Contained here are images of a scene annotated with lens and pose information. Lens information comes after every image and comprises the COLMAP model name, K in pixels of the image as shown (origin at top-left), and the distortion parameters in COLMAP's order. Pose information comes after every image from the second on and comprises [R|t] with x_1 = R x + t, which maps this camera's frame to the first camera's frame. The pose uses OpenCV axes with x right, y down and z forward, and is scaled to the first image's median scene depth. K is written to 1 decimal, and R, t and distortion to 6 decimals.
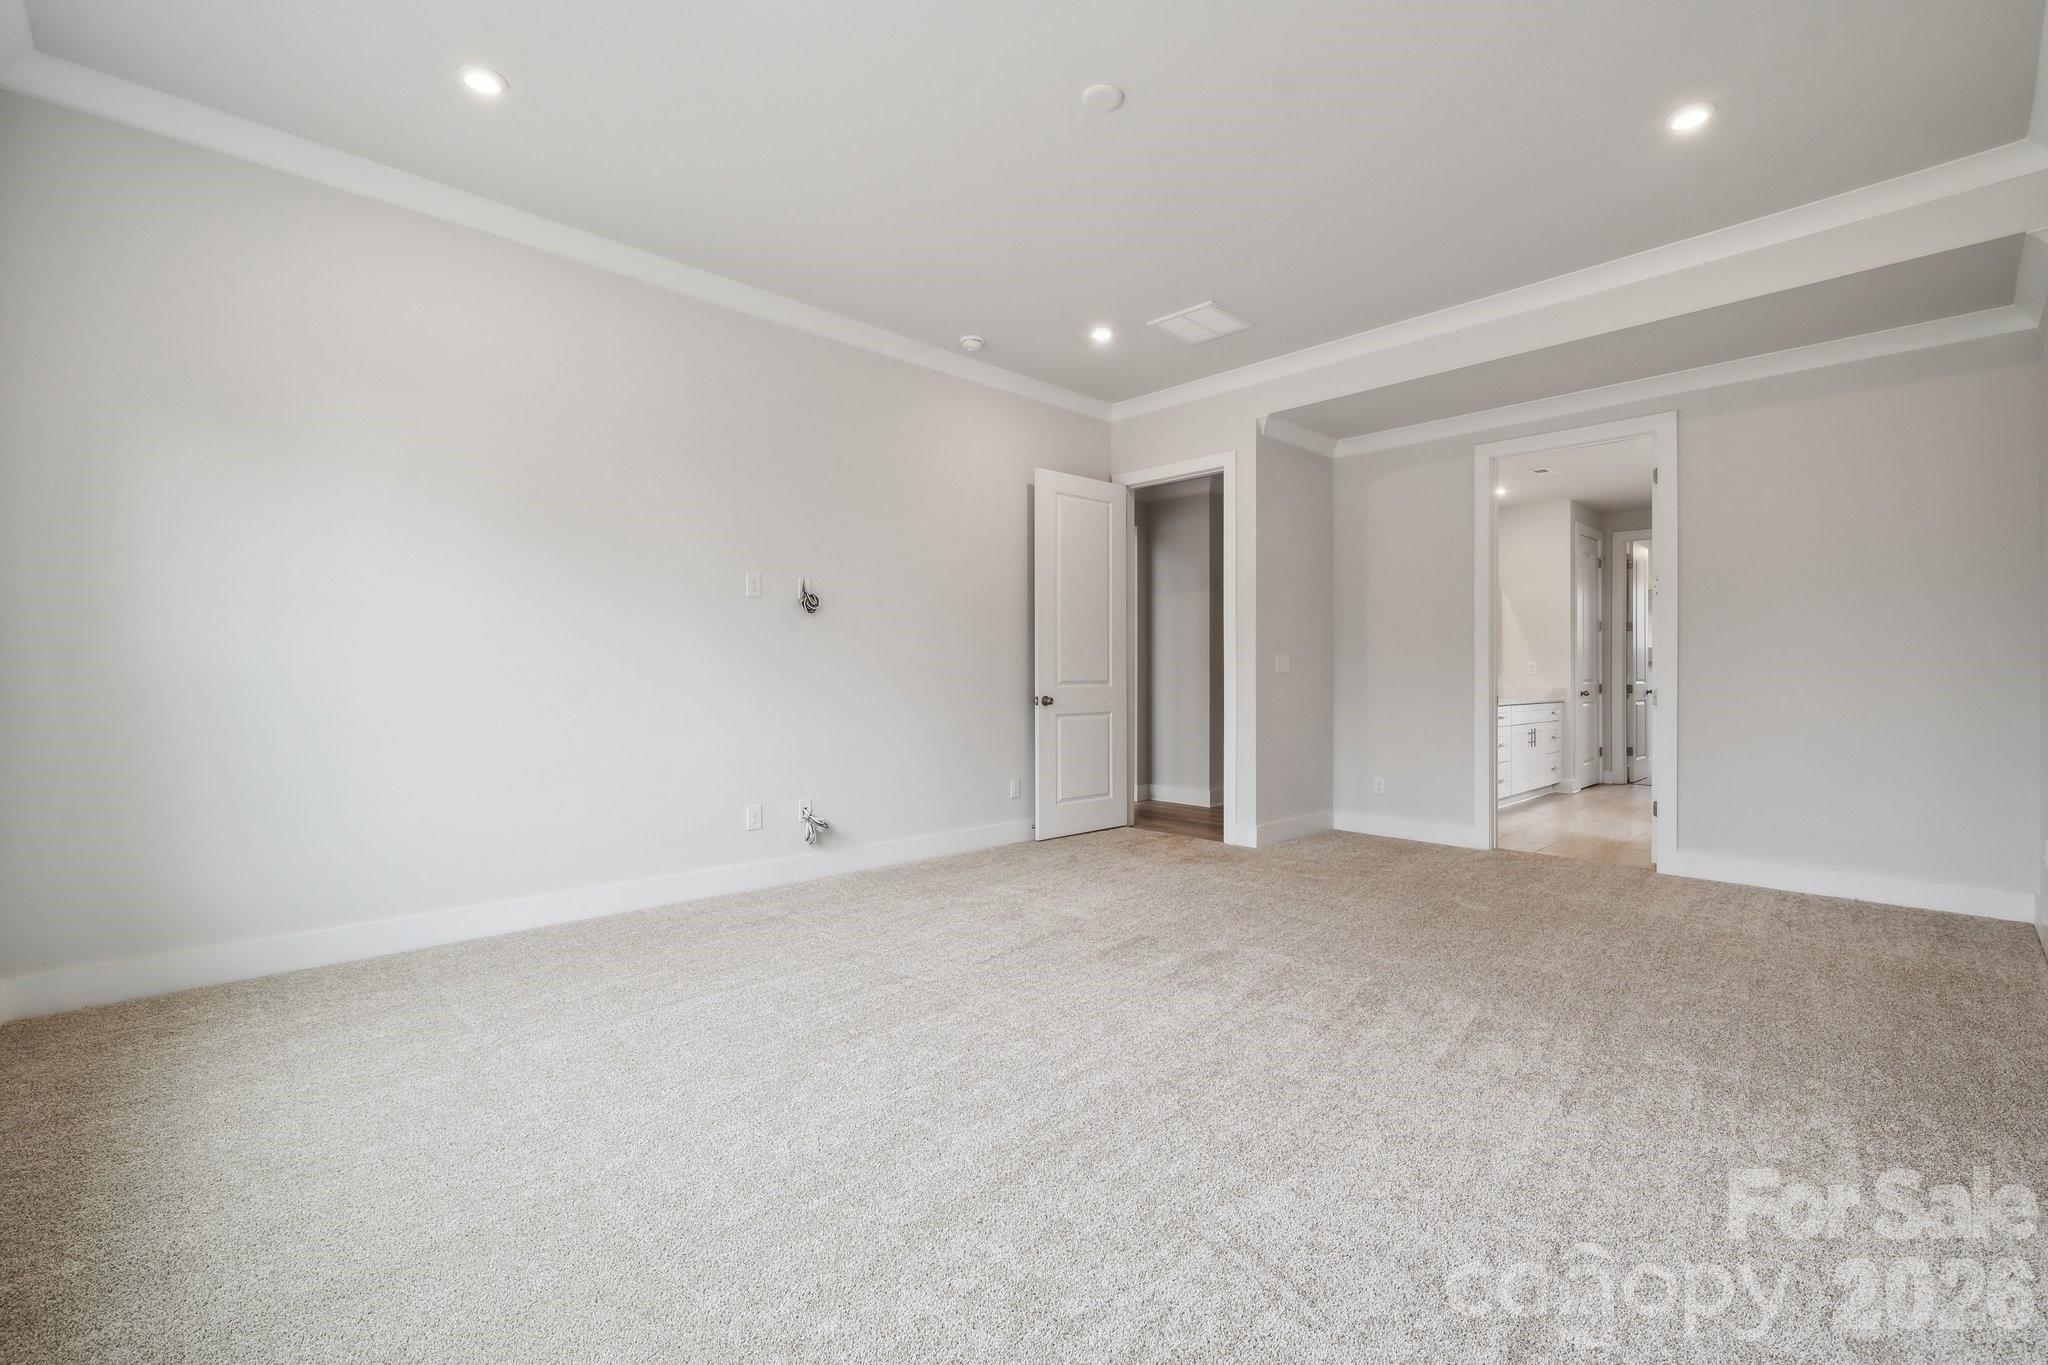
lens RADIAL K [[861.3, 0, 1023.4], [0, 861.3, 673.0], [0, 0, 1]] dist [0.004534, 0.000225]
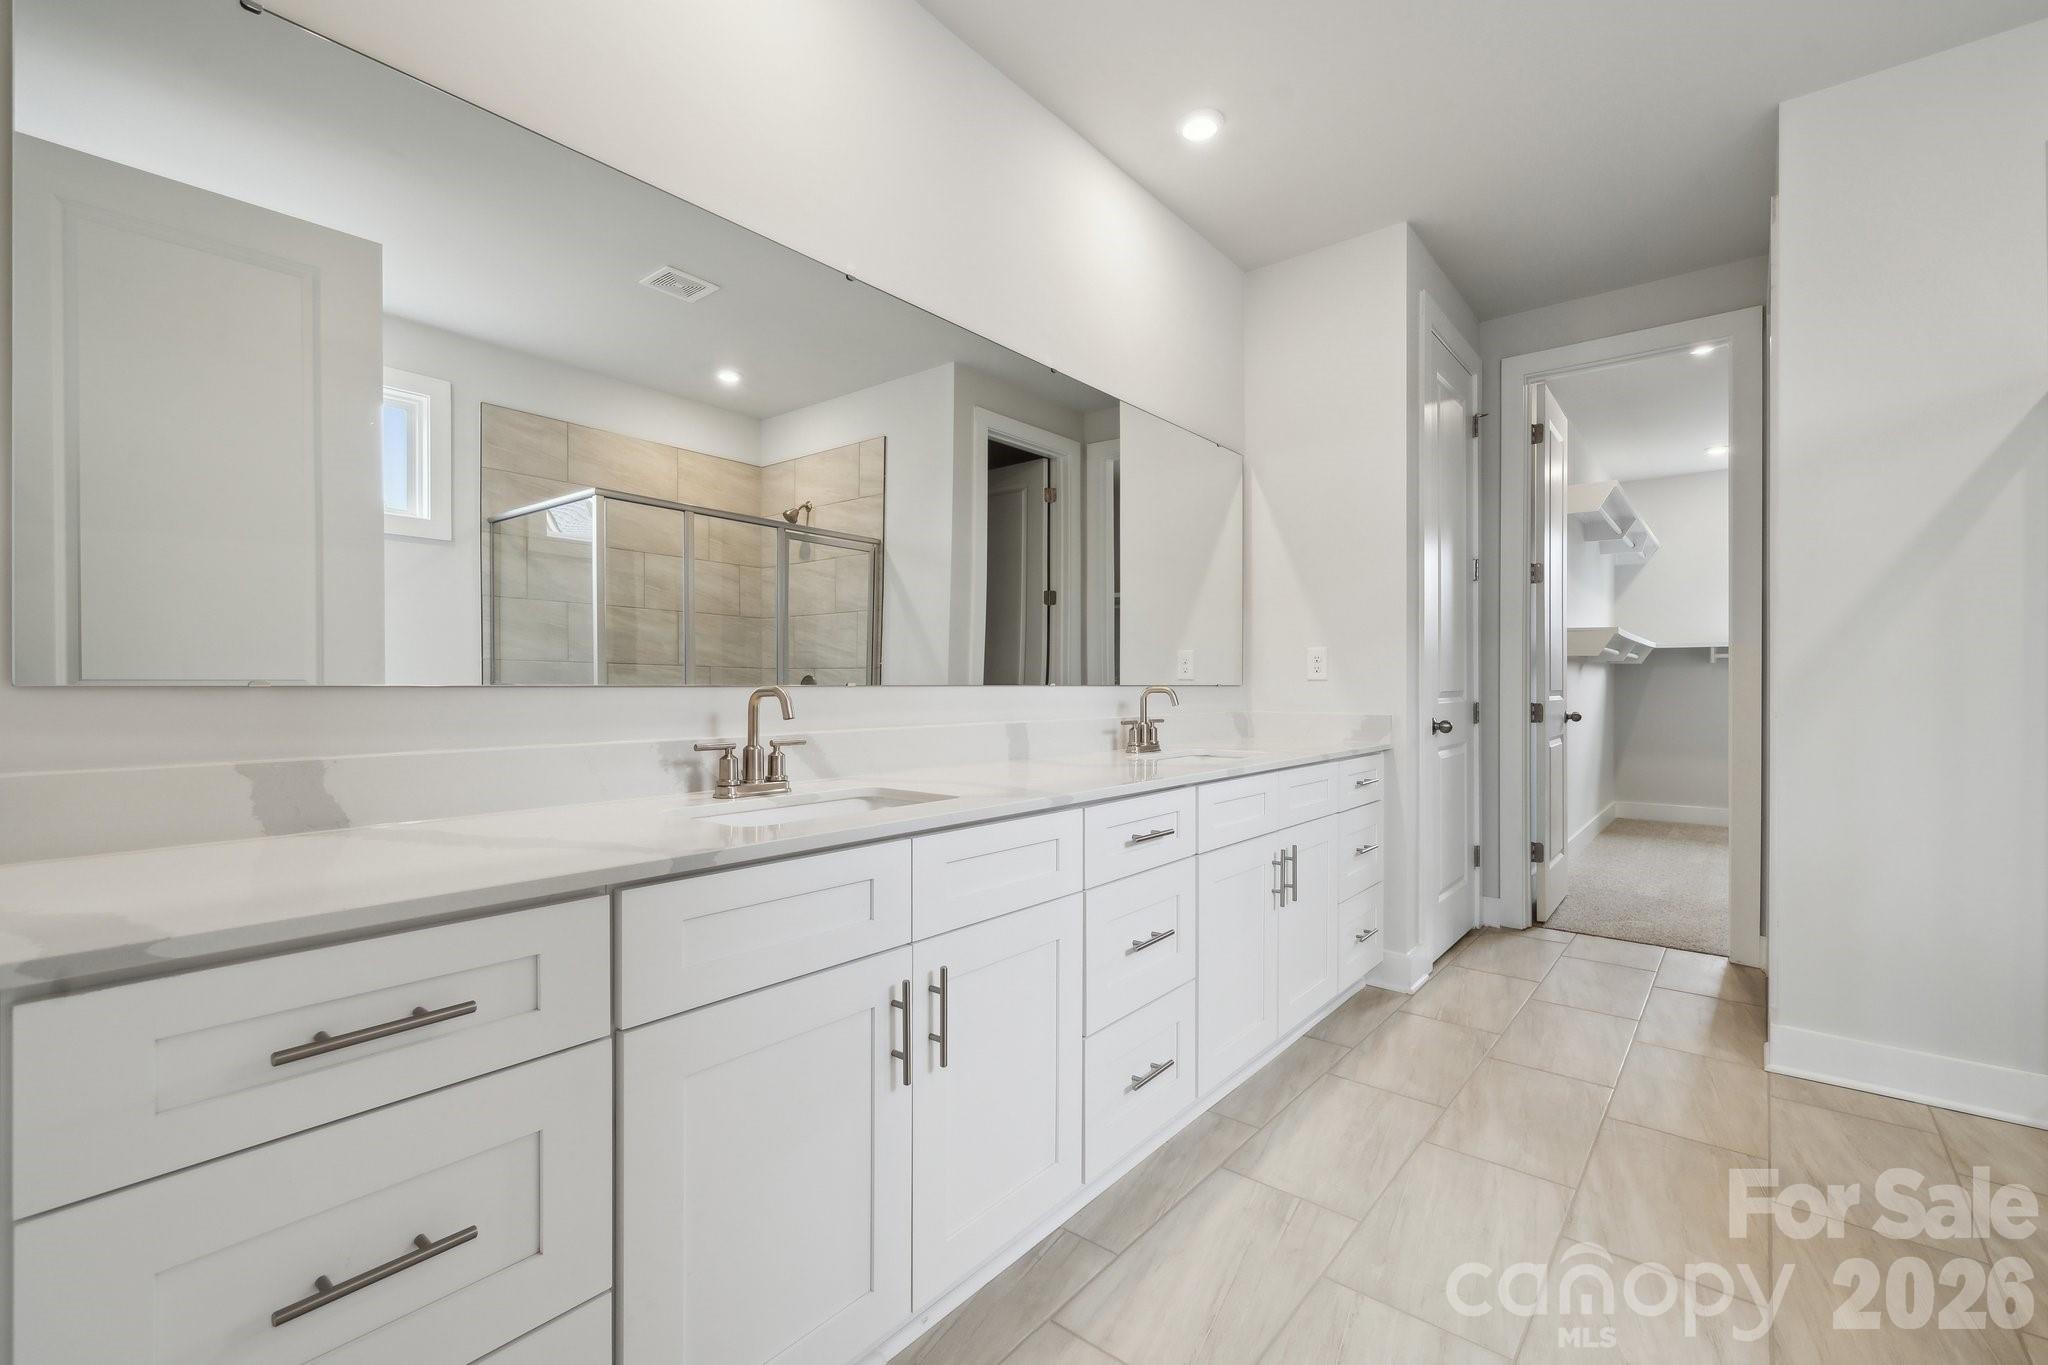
lens RADIAL K [[861.3, 0, 1025.2], [0, 861.3, 685.7], [0, 0, 1]] dist [0.004534, 0.000225]
pose [[0.993005, -0.002411, 0.118049, 0.403299], [0.002092, 0.999994, 0.002826, 0.003227], [-0.118055, -0.002559, 0.993004, 0.613263]]
